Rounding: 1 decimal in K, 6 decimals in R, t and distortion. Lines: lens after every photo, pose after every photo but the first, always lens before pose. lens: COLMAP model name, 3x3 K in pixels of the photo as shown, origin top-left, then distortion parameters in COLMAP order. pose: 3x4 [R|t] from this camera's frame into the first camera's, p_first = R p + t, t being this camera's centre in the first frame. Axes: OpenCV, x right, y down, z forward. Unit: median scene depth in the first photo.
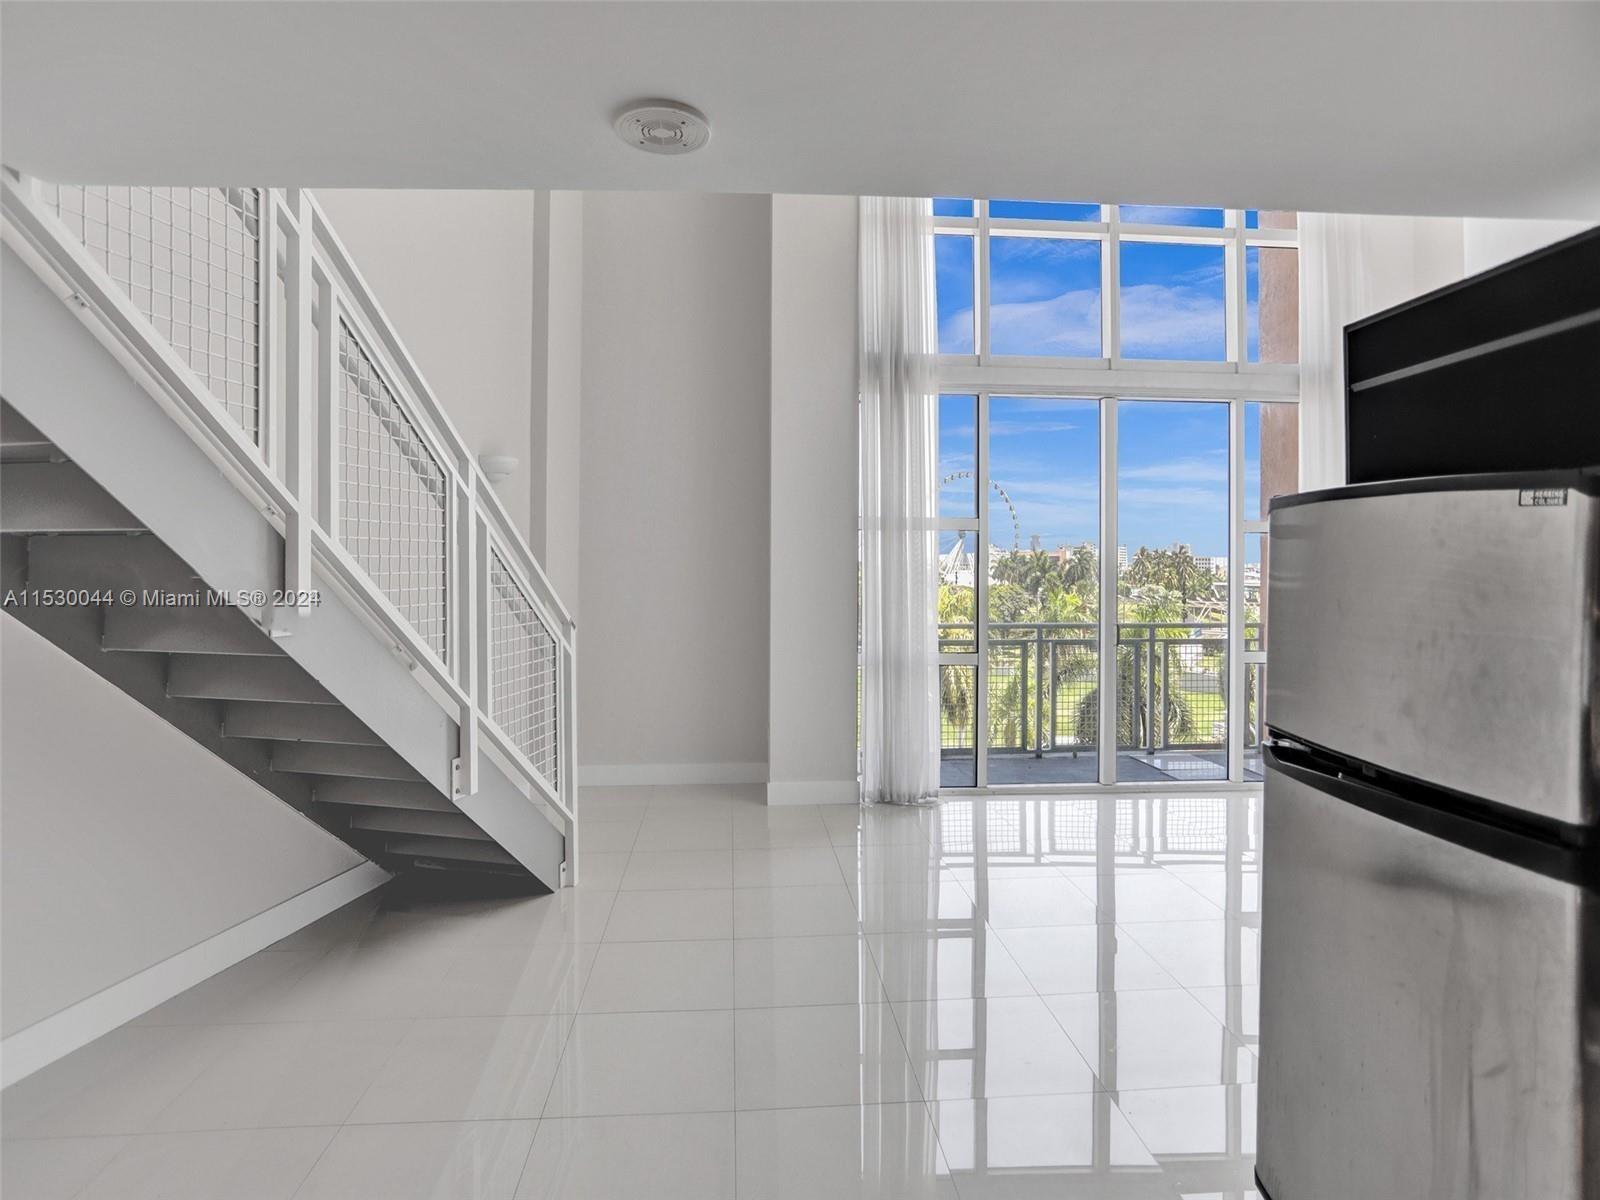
lens RADIAL K [[833.8, 0, 795.1], [0, 833.8, 553.0], [0, 0, 1]] dist [-0.058862, 0.027539]
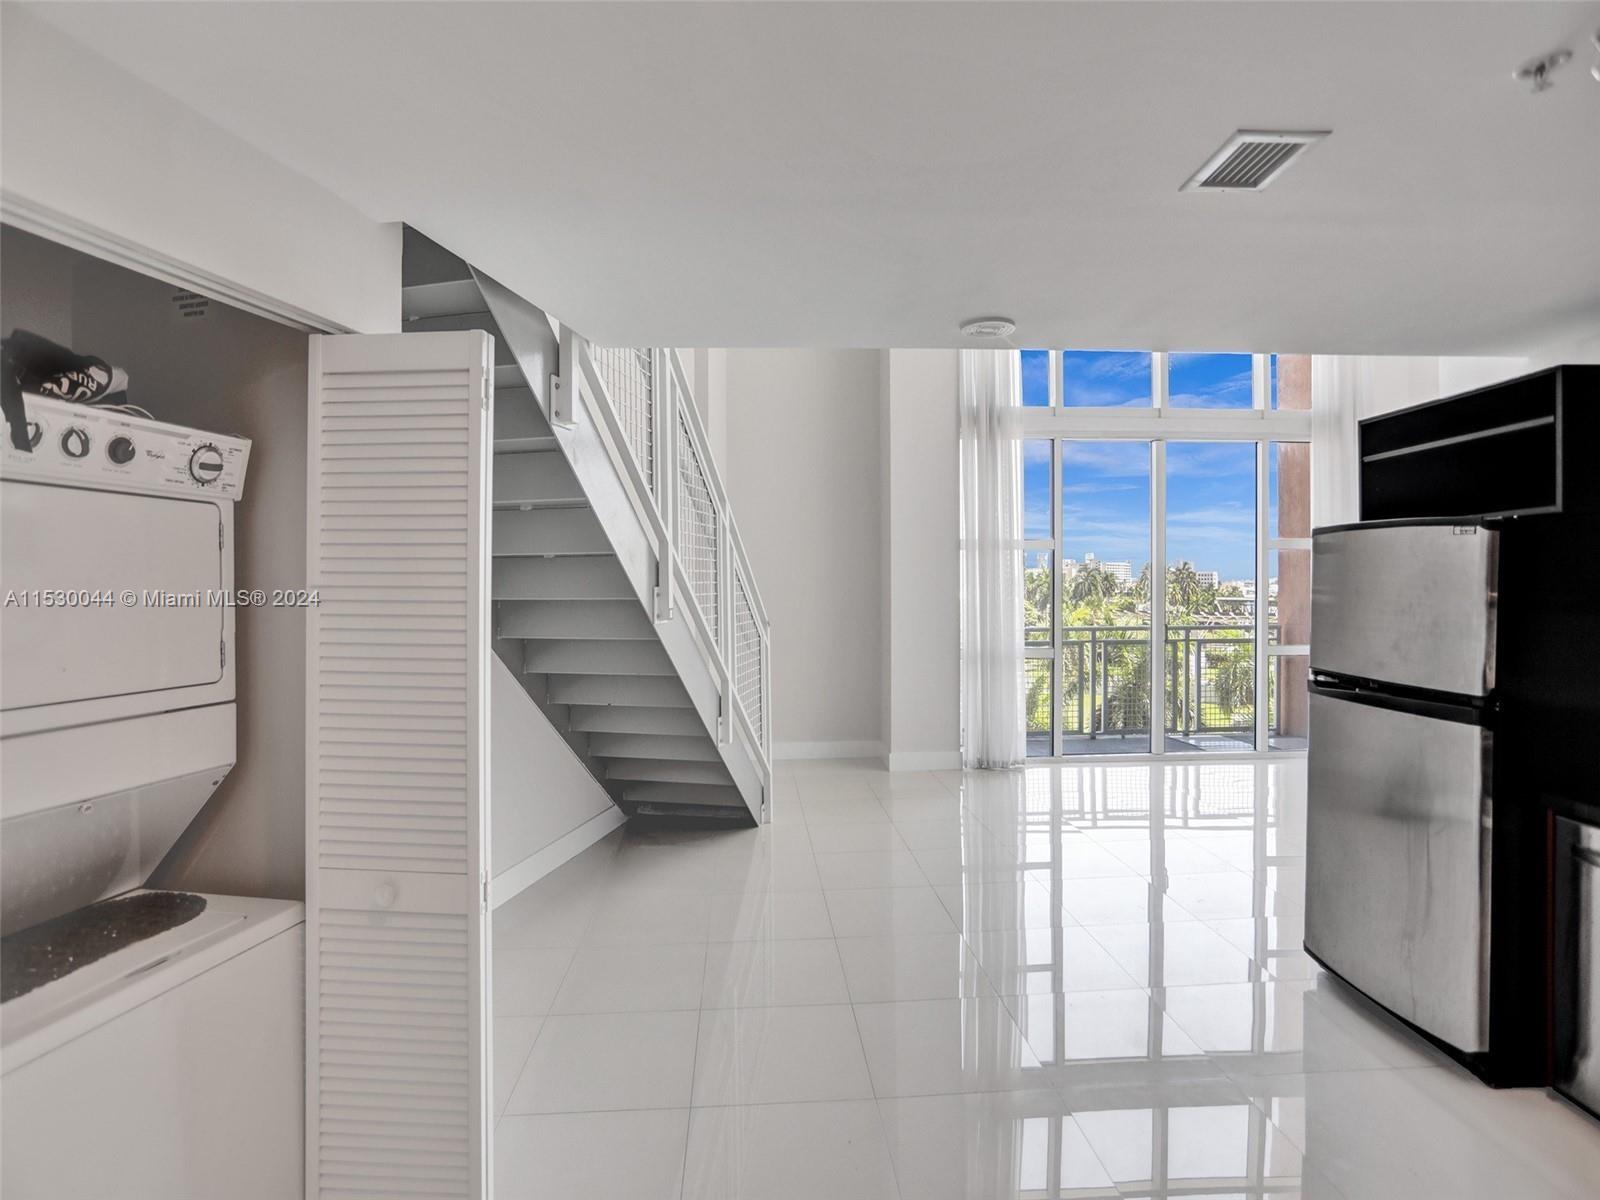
lens RADIAL K [[813.9, 0, 801.3], [0, 813.9, 588.2], [0, 0, 1]] dist [-0.055496, 0.028693]
pose [[0.999929, -0.010417, -0.005701, -0.146418], [0.010523, 0.999768, 0.018806, 0.003912], [0.005504, -0.018865, 0.999807, -0.203753]]
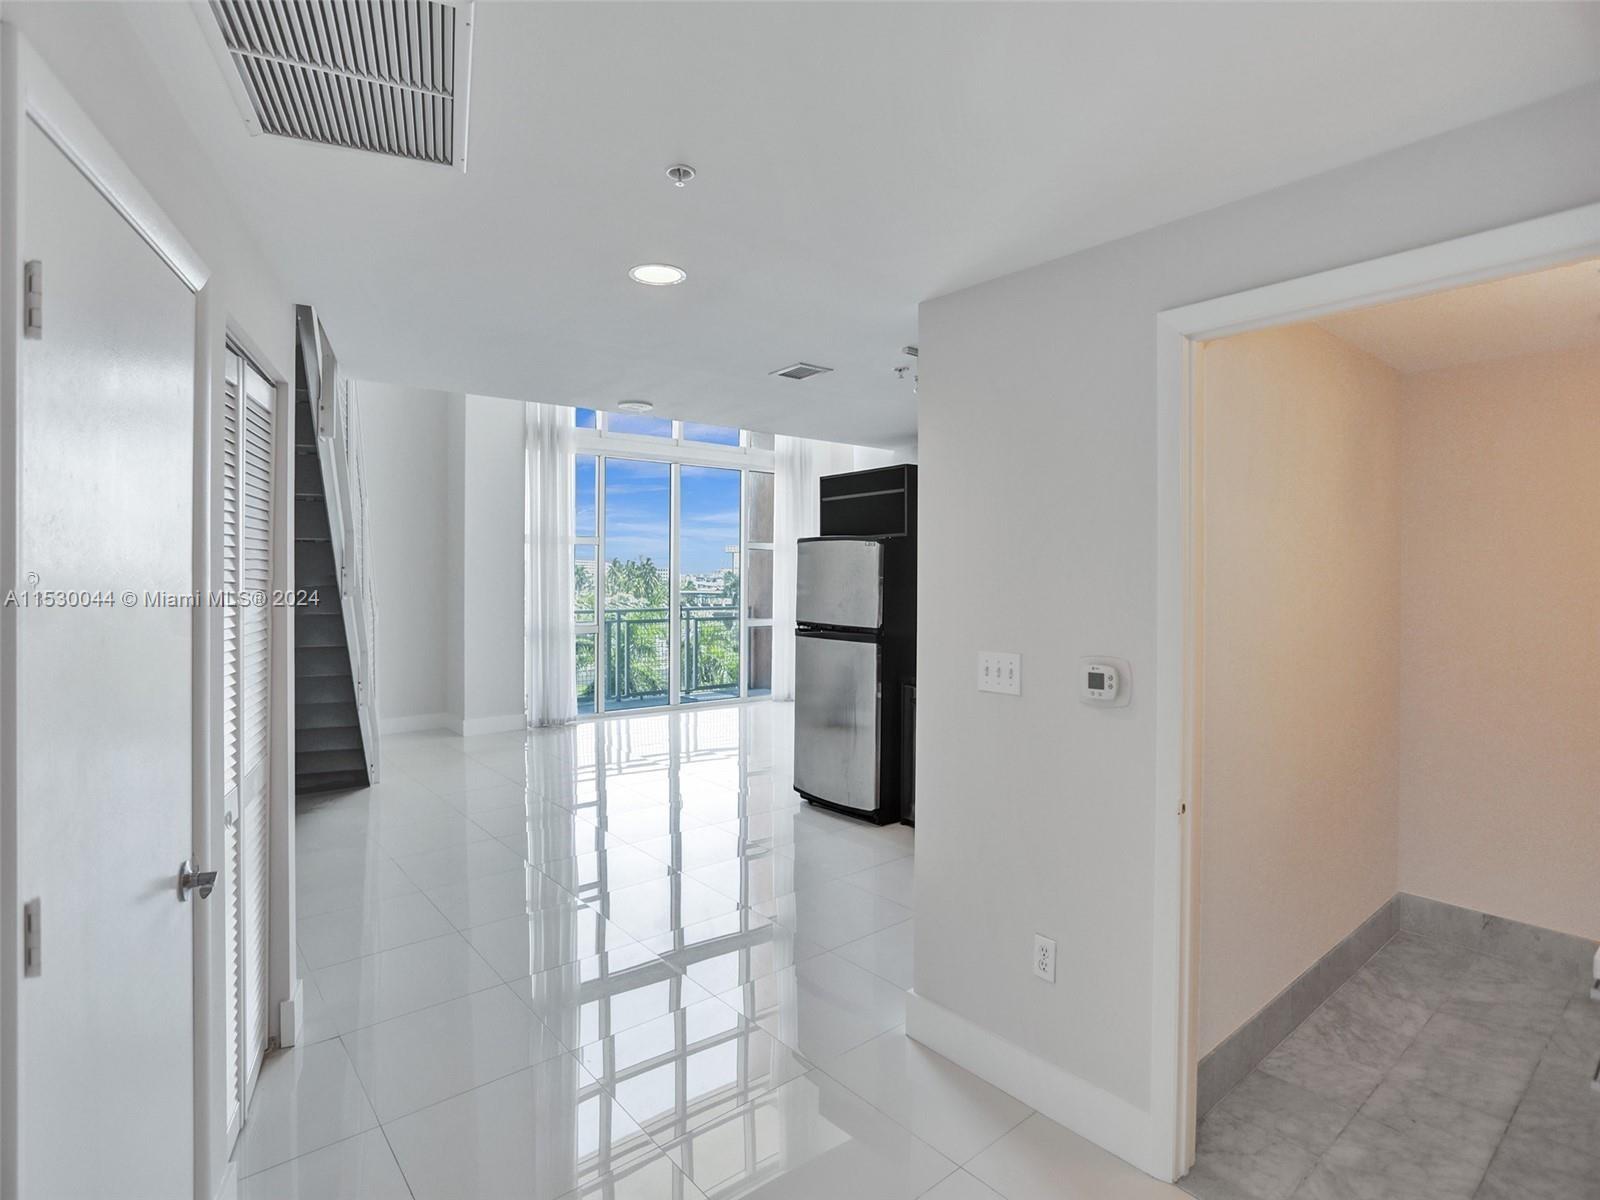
lens RADIAL K [[813.9, 0, 801.3], [0, 813.9, 588.2], [0, 0, 1]] dist [-0.055496, 0.028693]
pose [[0.809382, -0.011129, 0.587177, -0.347440], [-0.006537, 0.999588, 0.027956, 0.007911], [-0.587246, -0.026465, 0.808976, -0.418413]]
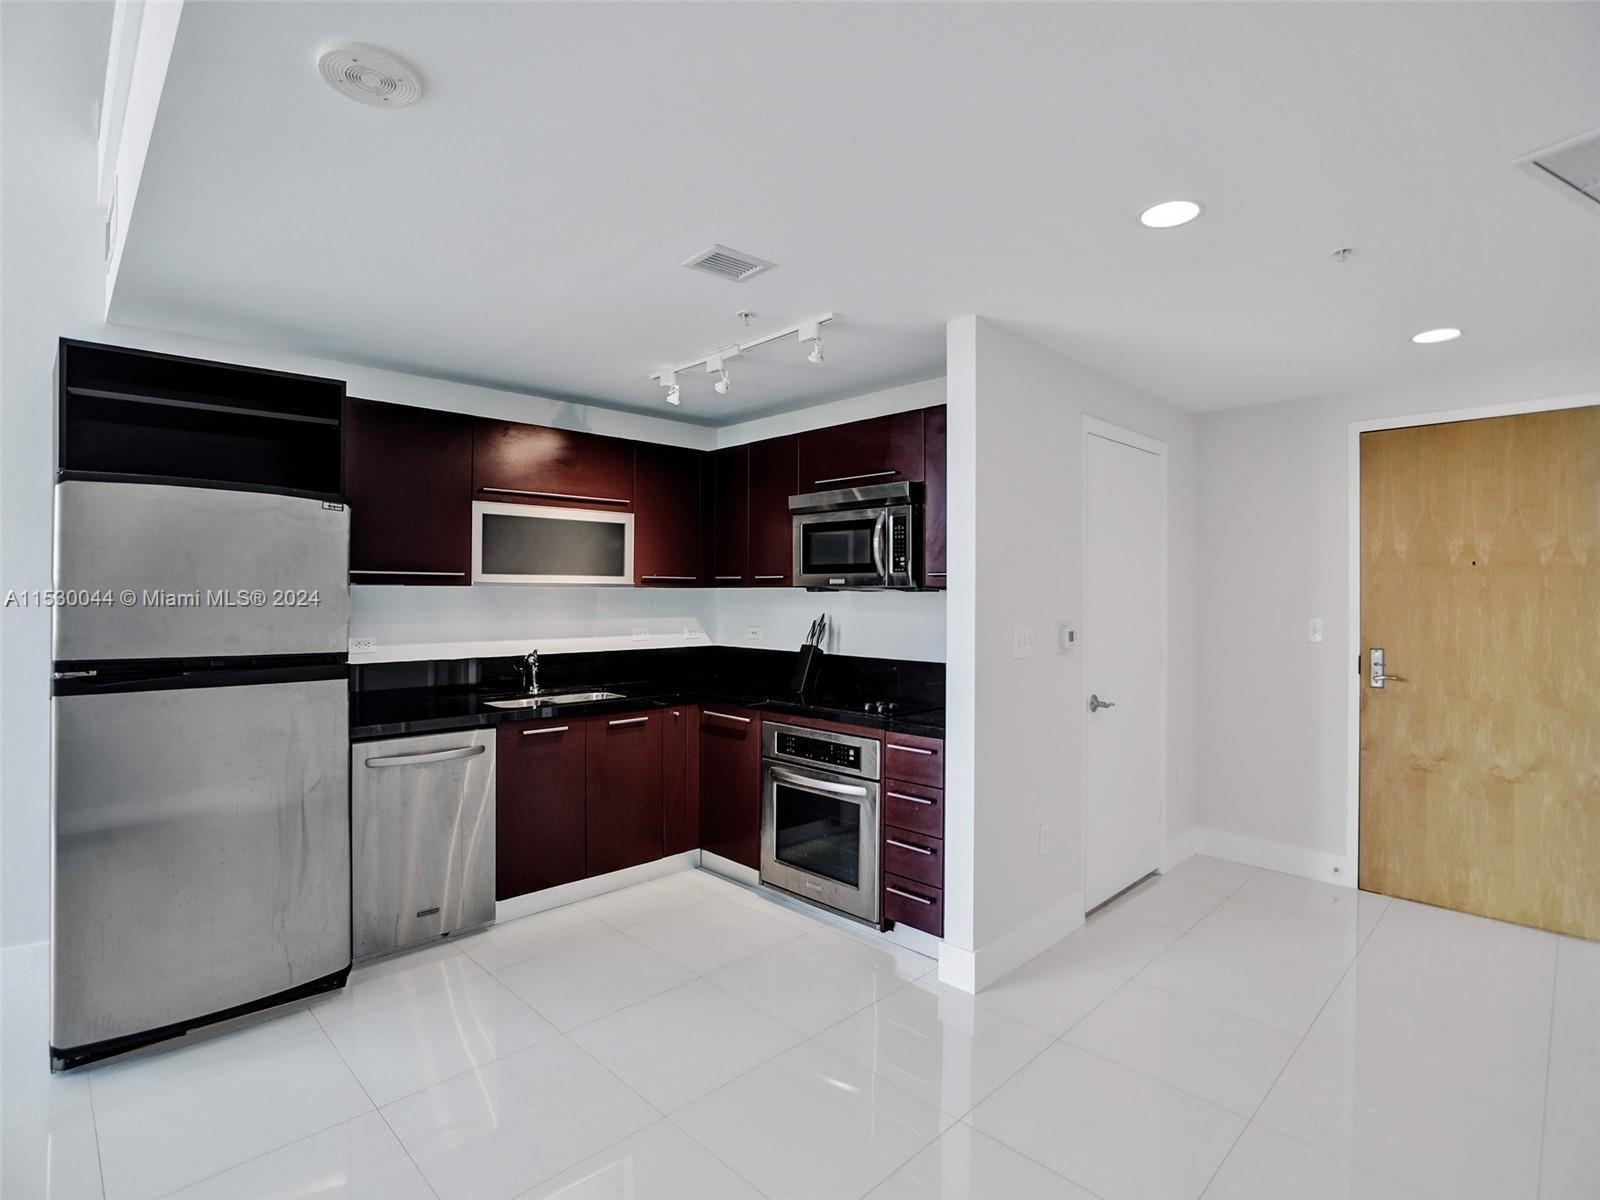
lens RADIAL K [[806.0, 0, 800.8], [0, 806.0, 620.9], [0, 0, 1]] dist [-0.001618, -0.000111]
pose [[-0.636095, -0.031198, 0.770979, -0.342744], [-0.013569, 0.999480, 0.029249, 0.034865], [-0.771491, 0.008144, -0.636188, 0.313251]]
